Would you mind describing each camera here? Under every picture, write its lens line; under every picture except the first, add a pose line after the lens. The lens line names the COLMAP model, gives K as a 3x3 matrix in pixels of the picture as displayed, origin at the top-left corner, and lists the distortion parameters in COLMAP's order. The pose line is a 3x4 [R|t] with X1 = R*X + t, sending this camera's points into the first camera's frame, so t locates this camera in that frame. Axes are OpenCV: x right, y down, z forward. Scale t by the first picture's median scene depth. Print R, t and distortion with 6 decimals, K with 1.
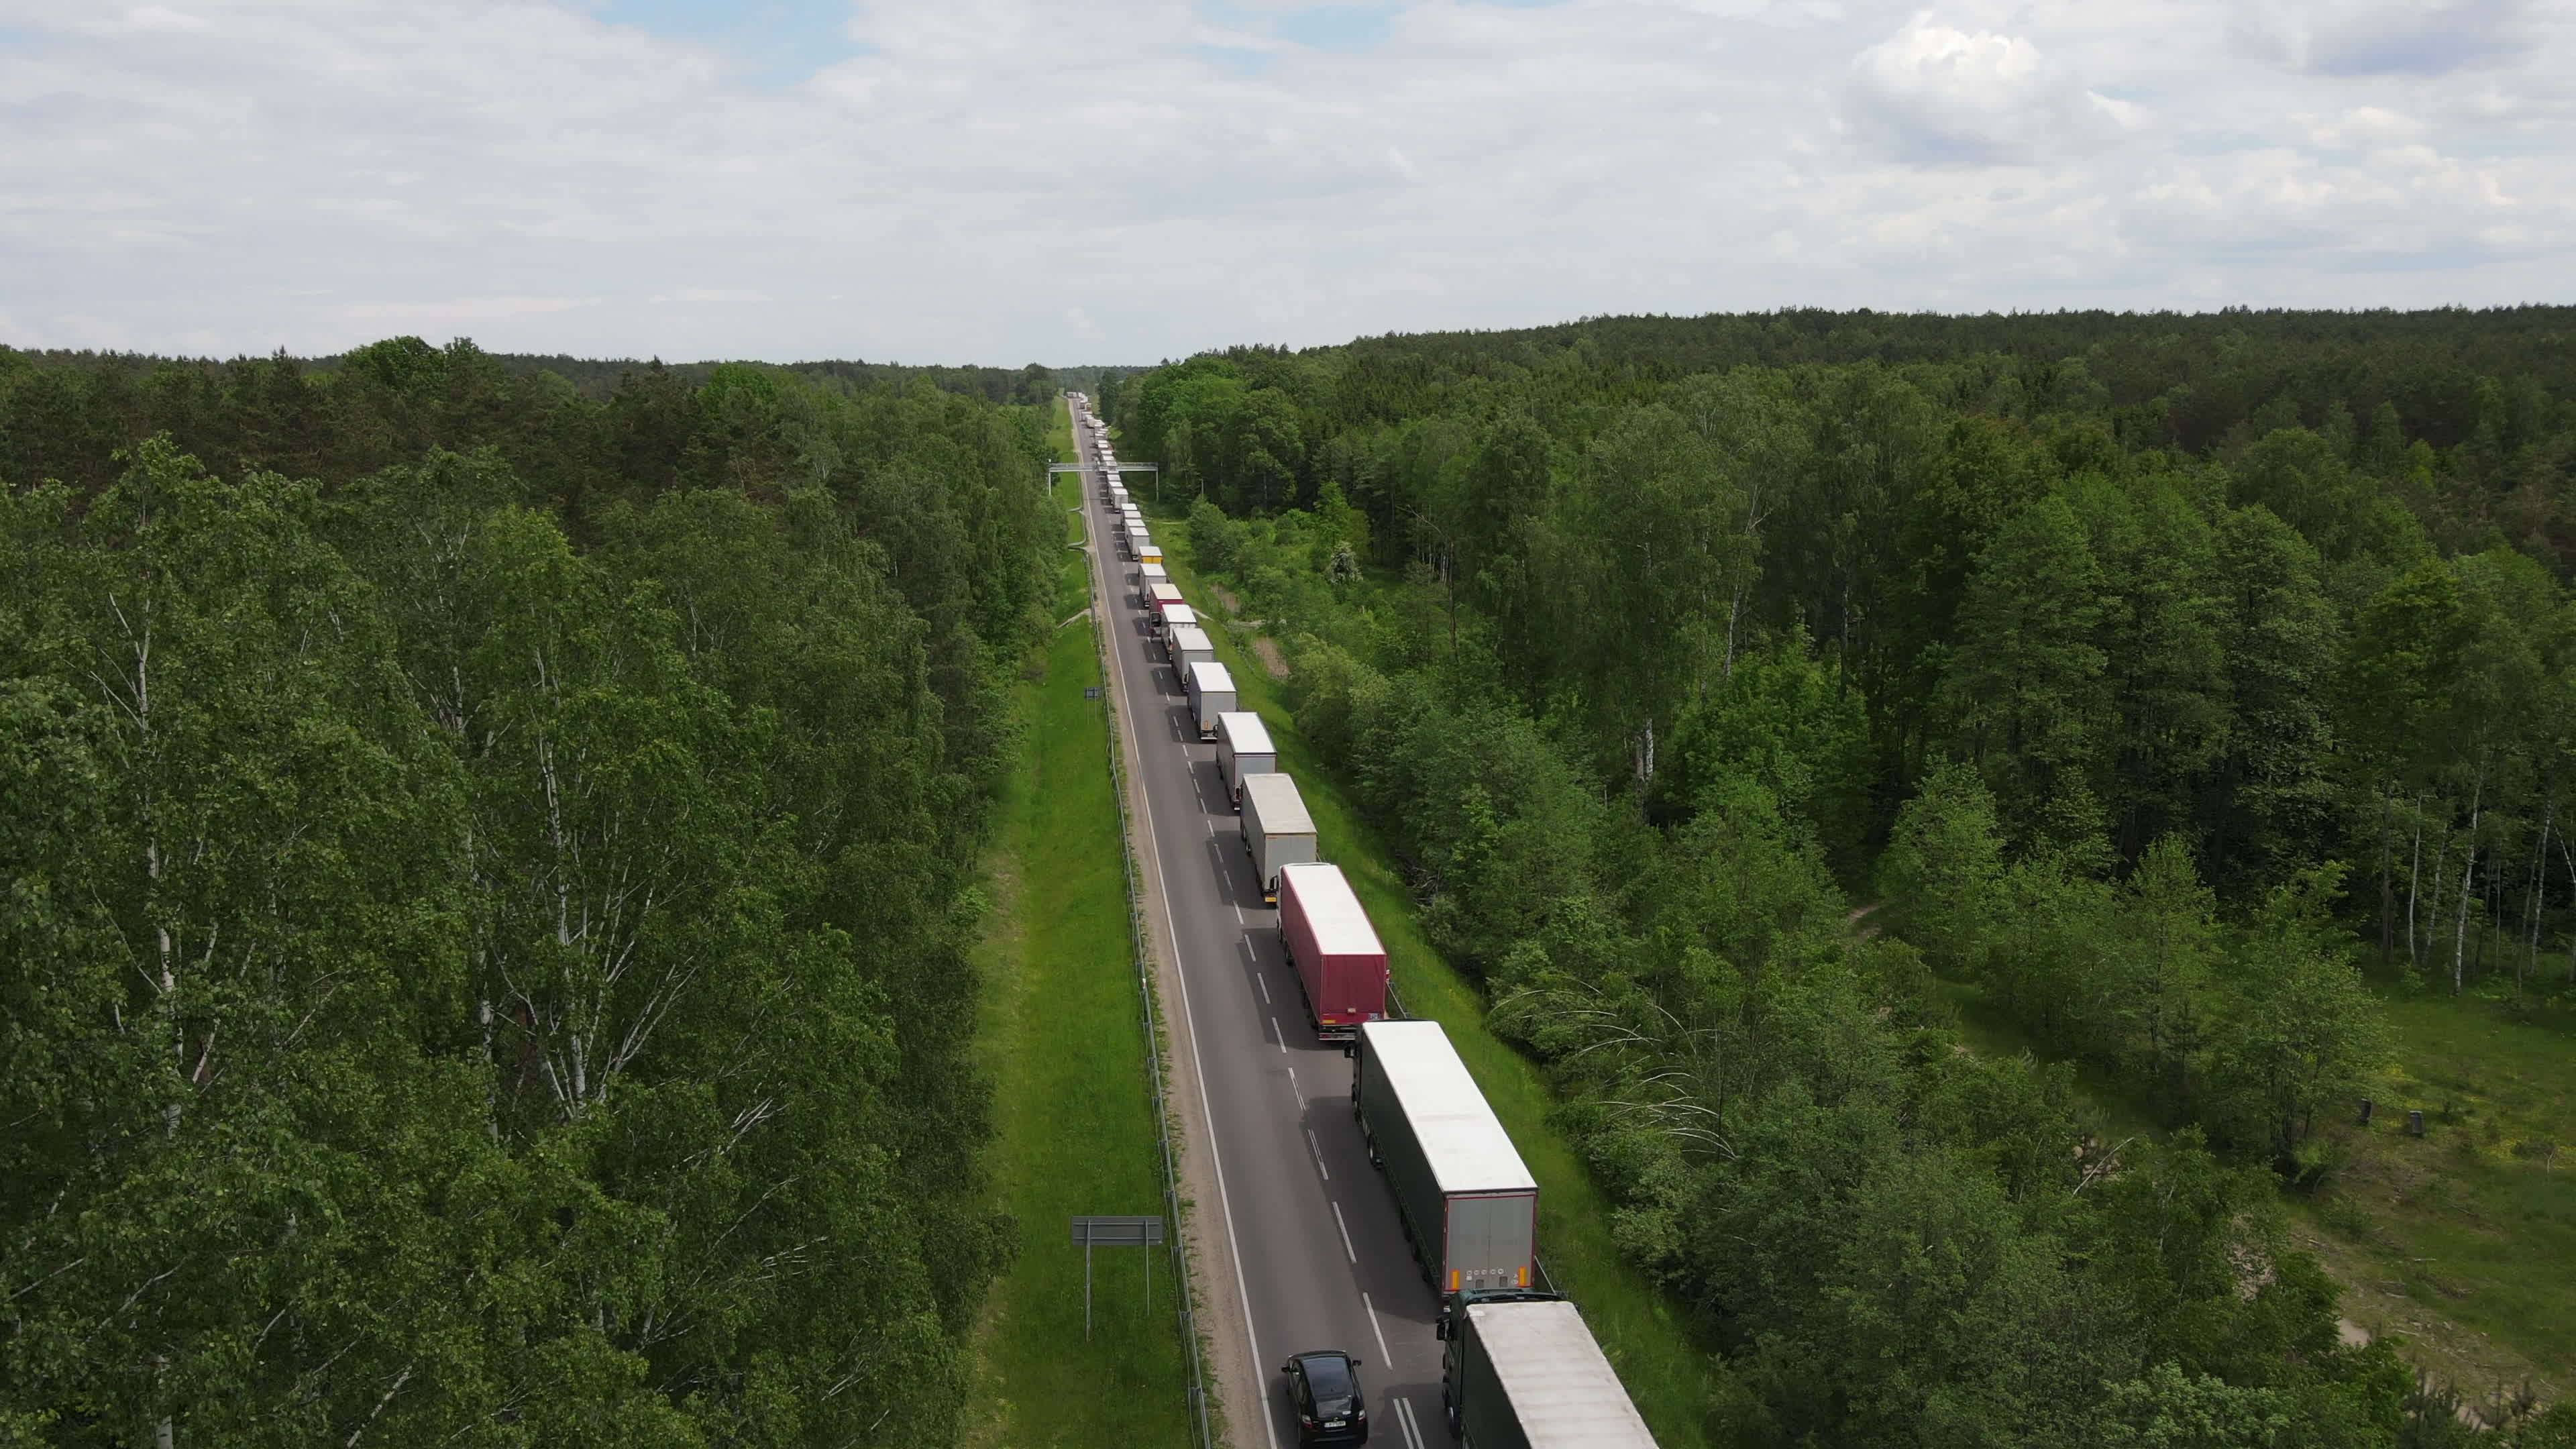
lens RADIAL K [[1873.2, 0, 1283.3], [0, 1873.2, 788.0], [0, 0, 1]] dist [-0.006234, 0.005495]
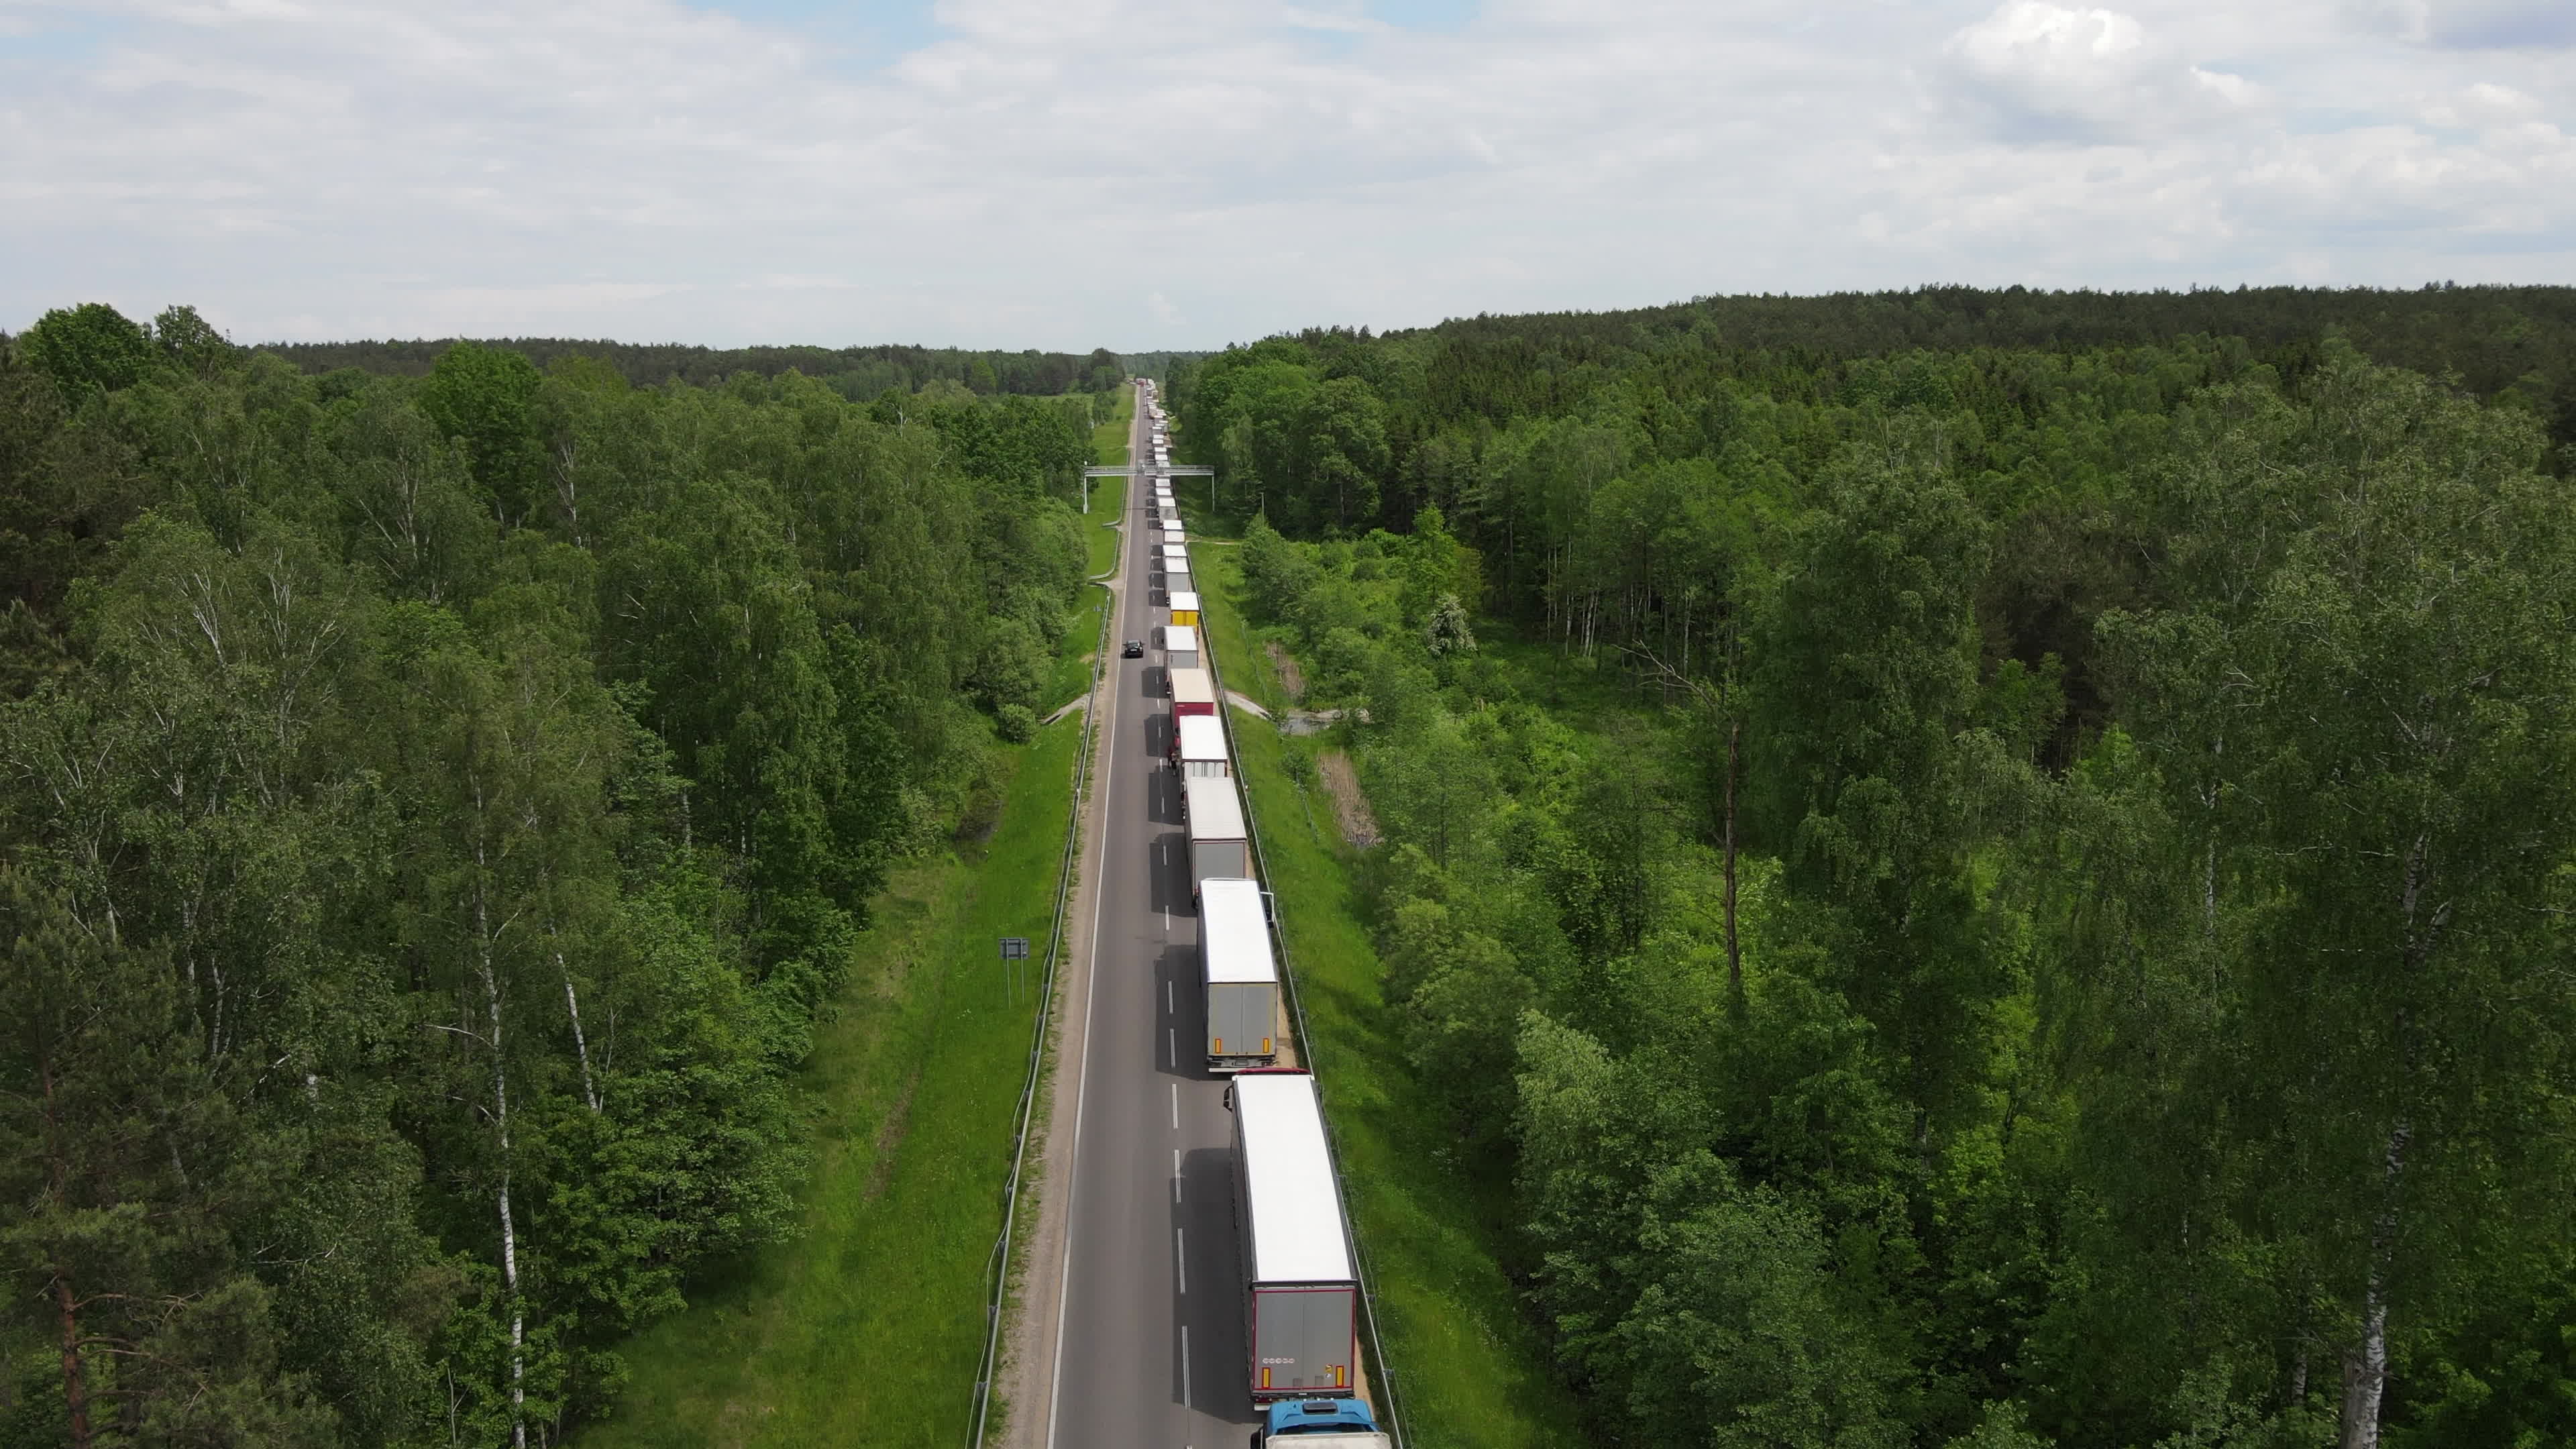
lens RADIAL K [[1873.2, 0, 1283.3], [0, 1873.2, 788.0], [0, 0, 1]] dist [-0.006234, 0.005495]
pose [[0.999159, 0.009228, -0.039949, -0.000811], [-0.008928, 0.999931, 0.007667, -0.024741], [0.040017, -0.007304, 0.999172, 0.110660]]
